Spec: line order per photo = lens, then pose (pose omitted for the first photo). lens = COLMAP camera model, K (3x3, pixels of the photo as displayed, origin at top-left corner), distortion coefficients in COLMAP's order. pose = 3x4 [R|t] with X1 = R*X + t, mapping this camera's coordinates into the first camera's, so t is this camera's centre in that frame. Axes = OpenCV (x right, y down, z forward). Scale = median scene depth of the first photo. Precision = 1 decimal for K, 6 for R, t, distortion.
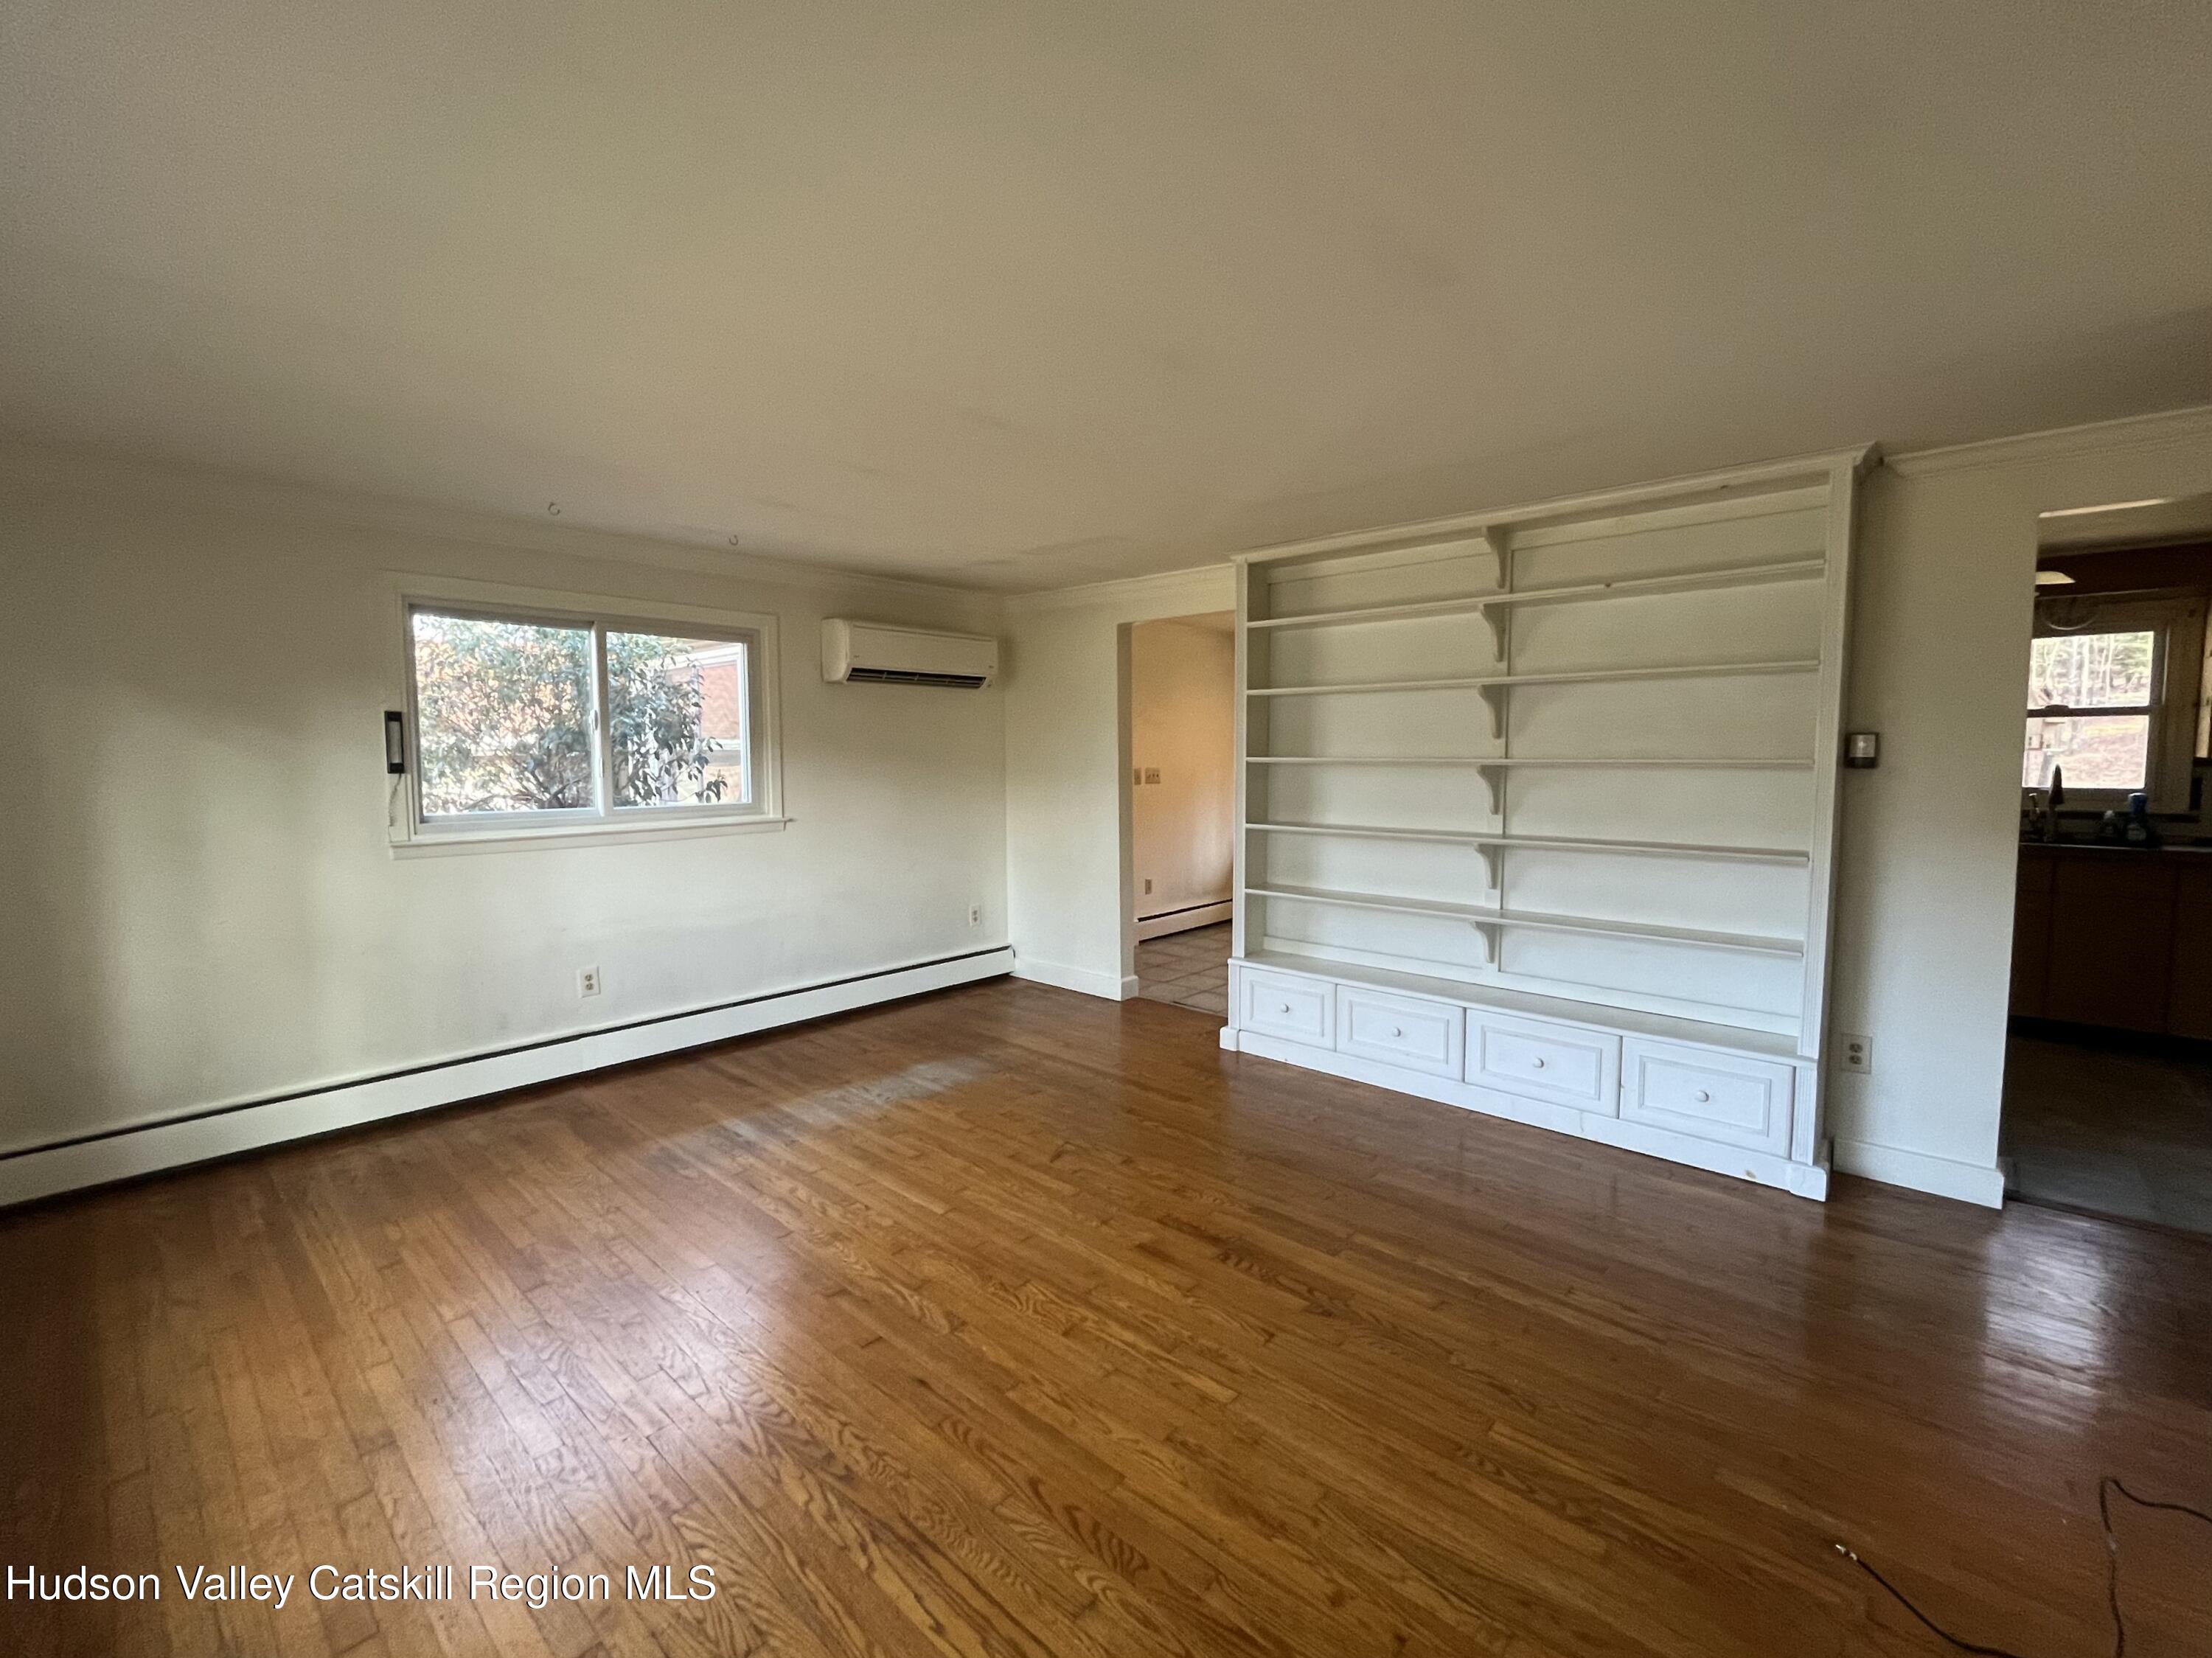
lens RADIAL K [[937.0, 0, 1106.0], [0, 937.0, 829.0], [0, 0, 1]] dist [0.000679, -0.000009]
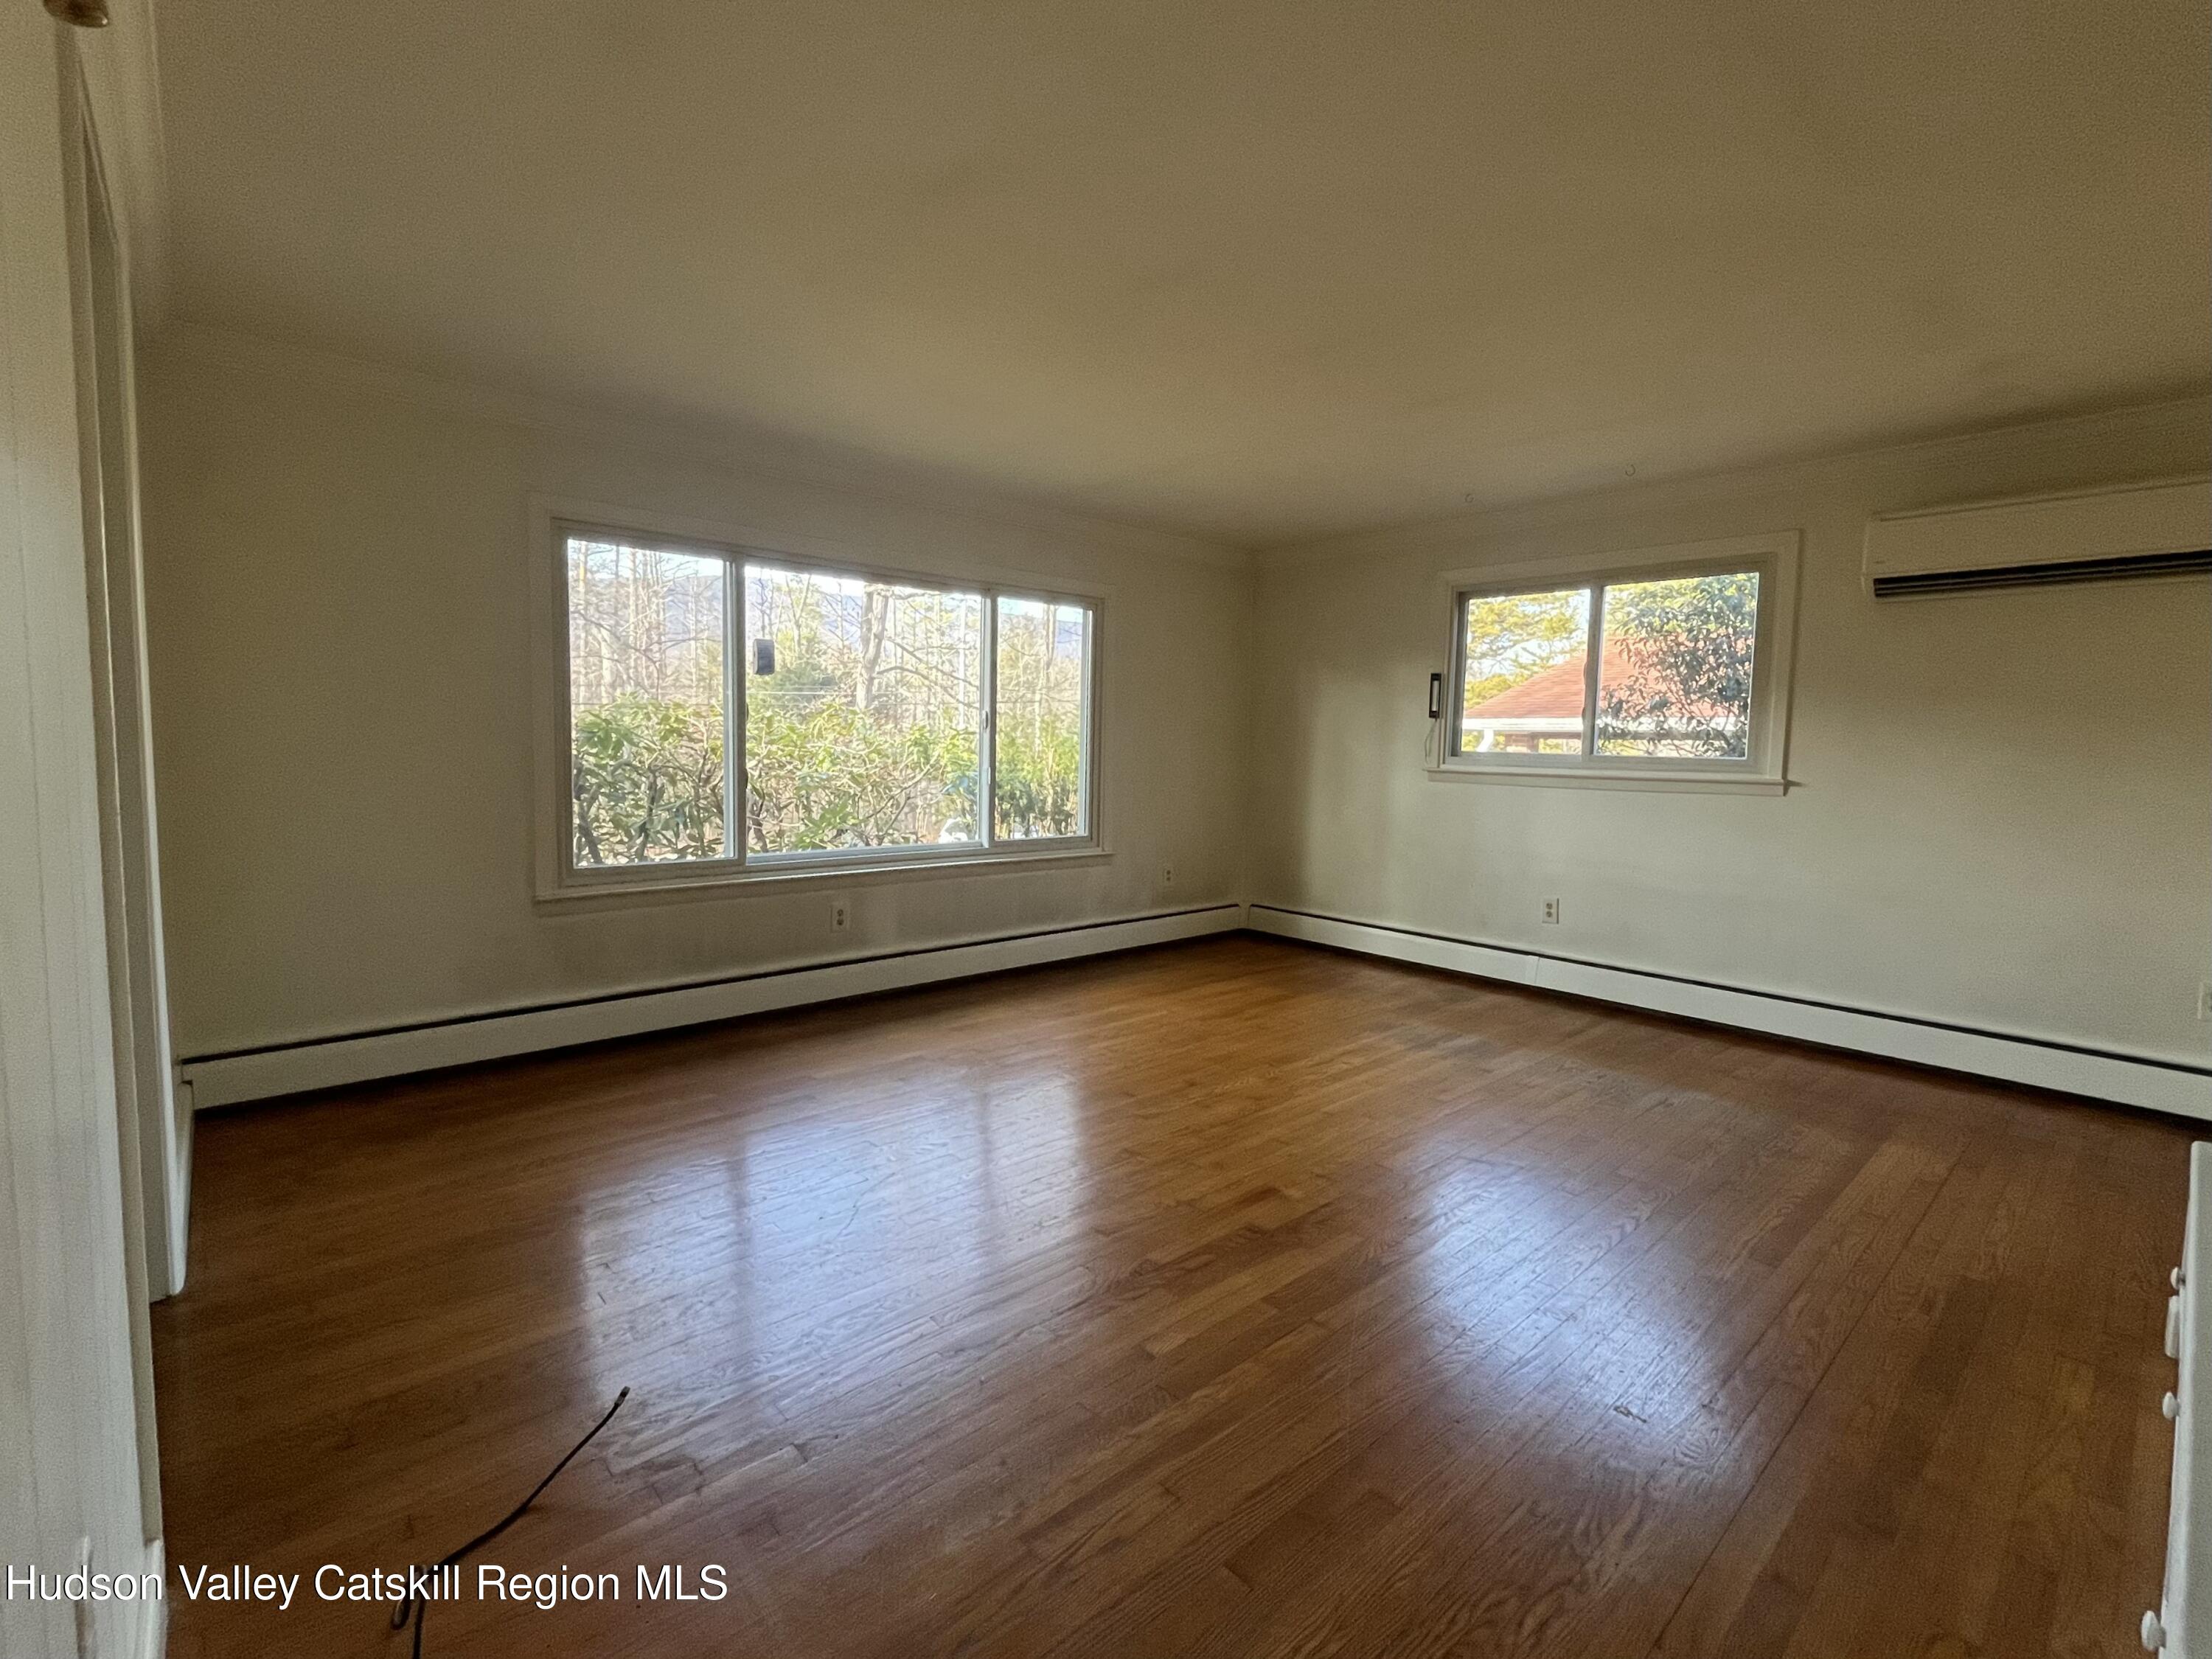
lens RADIAL K [[999.1, 0, 1101.2], [0, 999.1, 811.0], [0, 0, 1]] dist [-0.000875, -0.000059]
pose [[-0.101292, 0.073836, -0.992113, 0.734249], [-0.101084, 0.991317, 0.084098, 0.002392], [0.989708, 0.108805, -0.092949, 0.635865]]
